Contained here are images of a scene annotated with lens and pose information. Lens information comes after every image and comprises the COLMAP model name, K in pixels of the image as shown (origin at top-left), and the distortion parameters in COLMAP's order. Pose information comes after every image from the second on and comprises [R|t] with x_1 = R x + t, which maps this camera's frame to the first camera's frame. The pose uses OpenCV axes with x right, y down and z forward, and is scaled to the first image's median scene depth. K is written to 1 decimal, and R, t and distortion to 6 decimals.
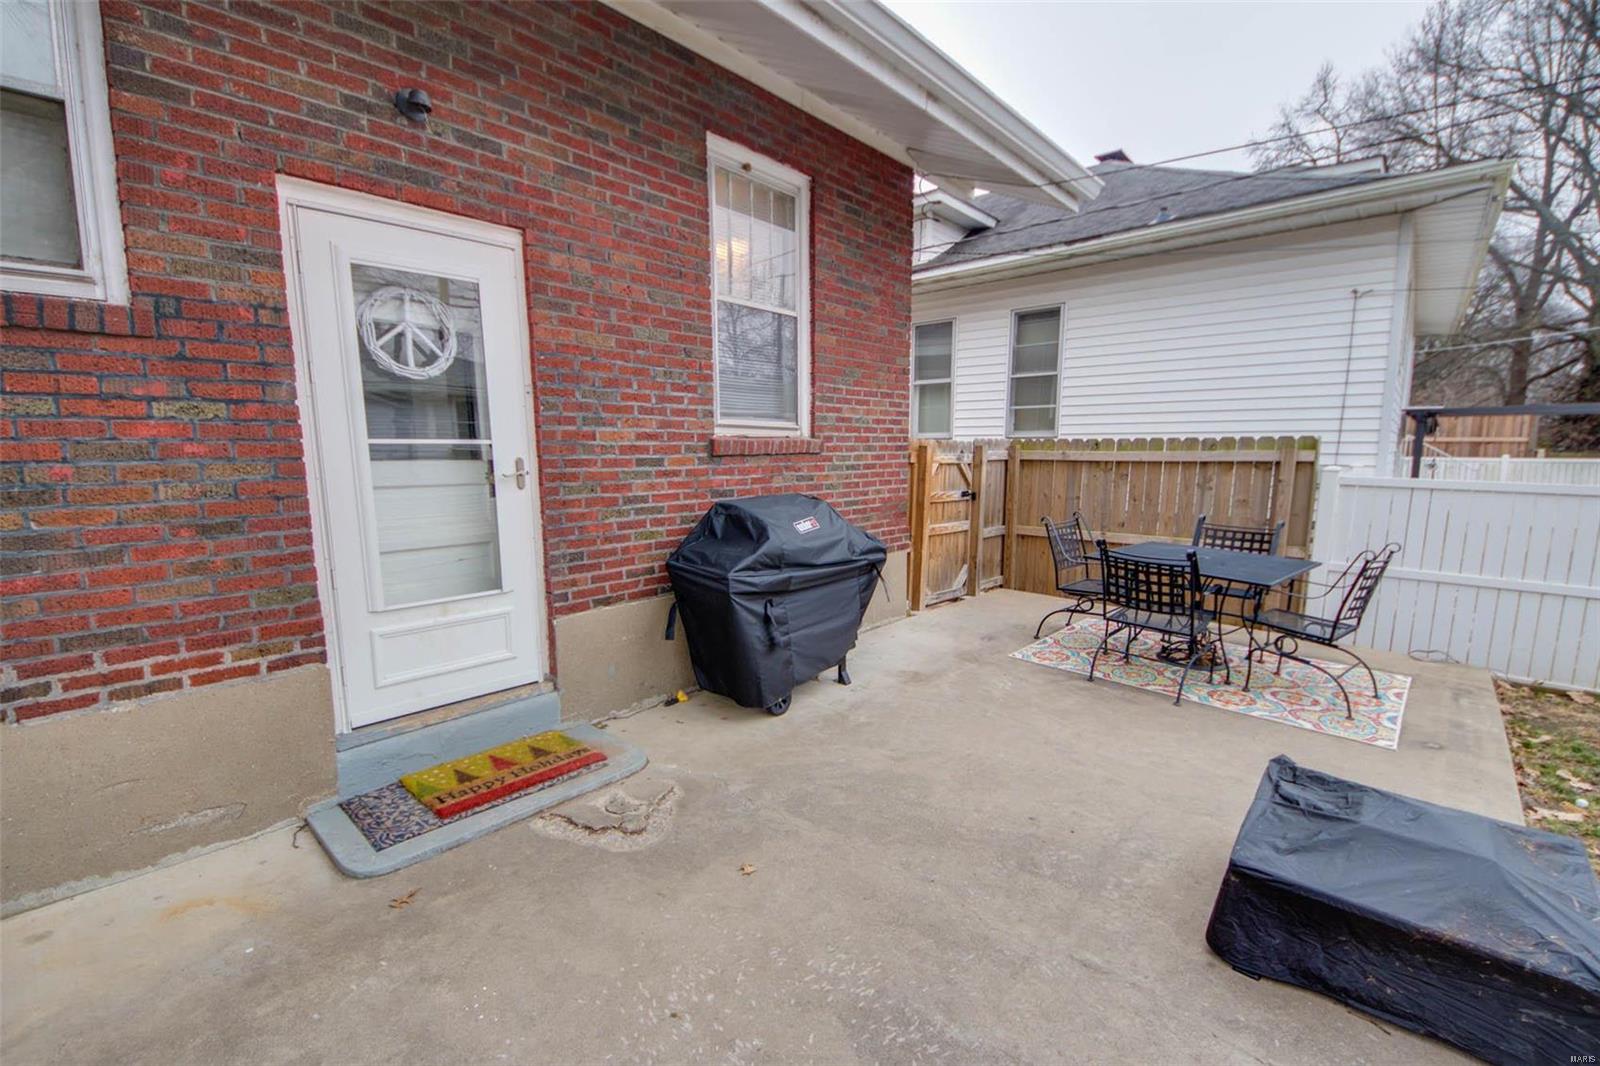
lens RADIAL K [[683.3, 0, 803.0], [0, 683.3, 550.3], [0, 0, 1]] dist [0.000614, -0.000151]
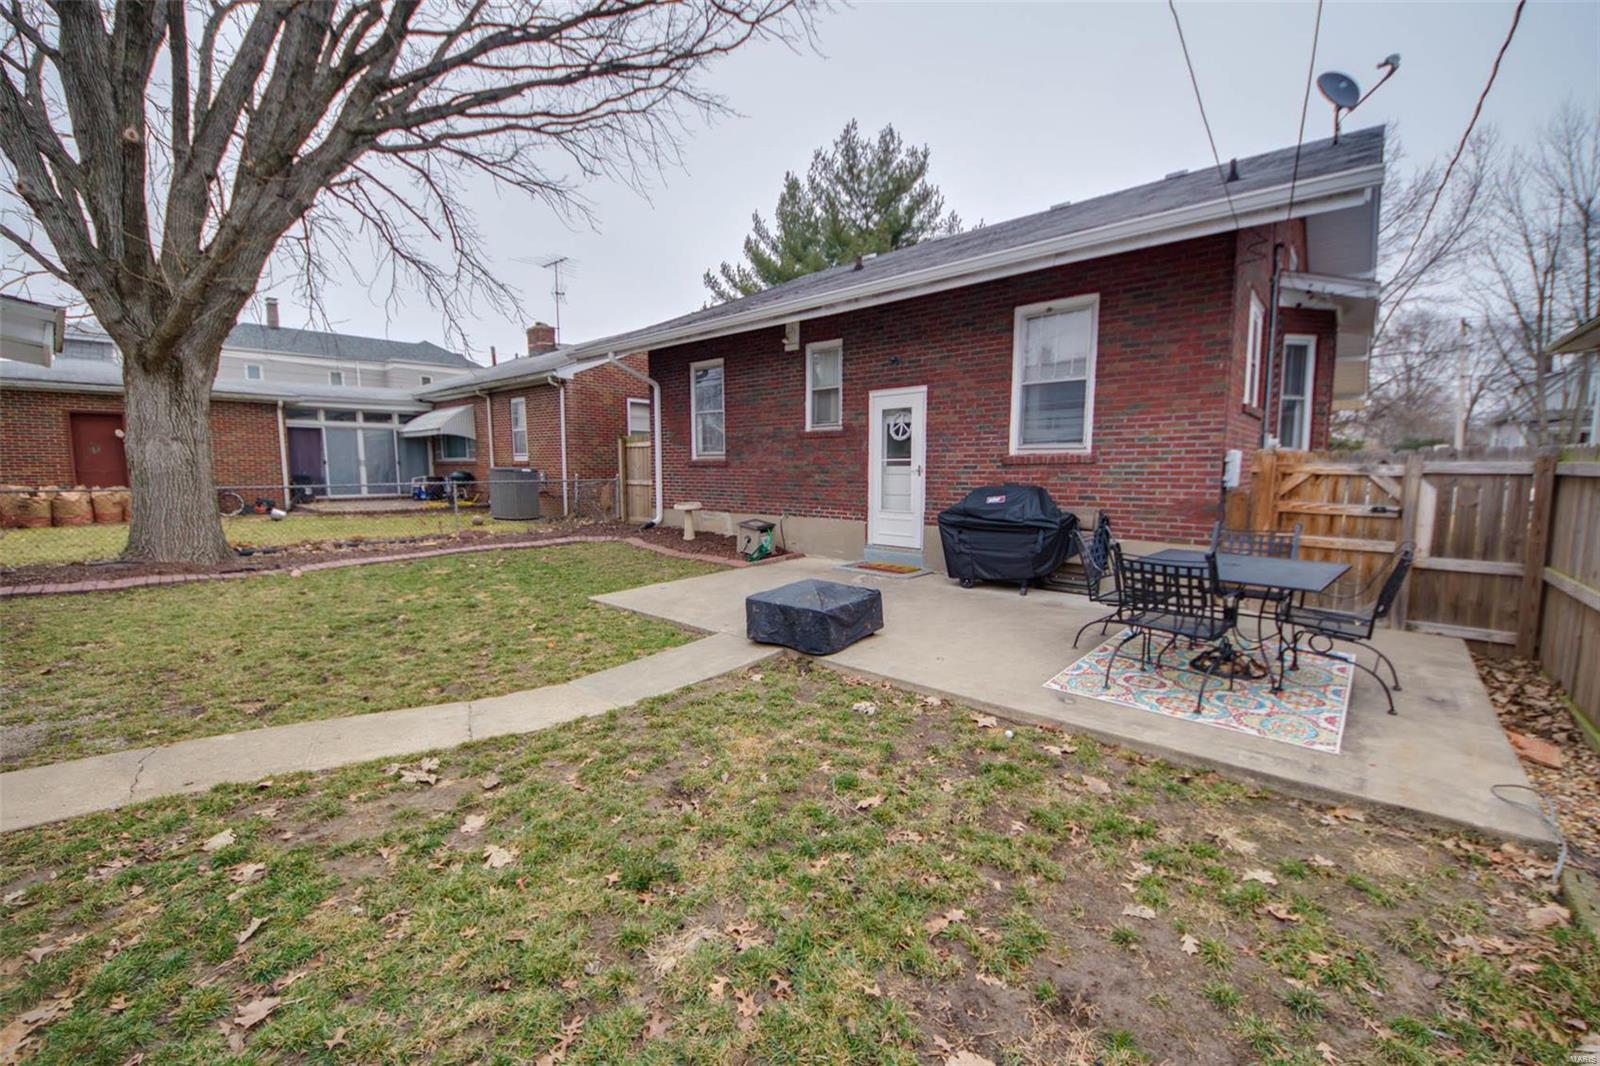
lens RADIAL K [[591.3, 0, 801.4], [0, 591.3, 523.2], [0, 0, 1]] dist [-0.000094, -0.000007]
pose [[0.012126, 0.089959, -0.995872, 1.903248], [-0.150348, 0.984787, 0.087127, -0.036691], [0.988559, 0.148671, 0.025467, 0.471037]]
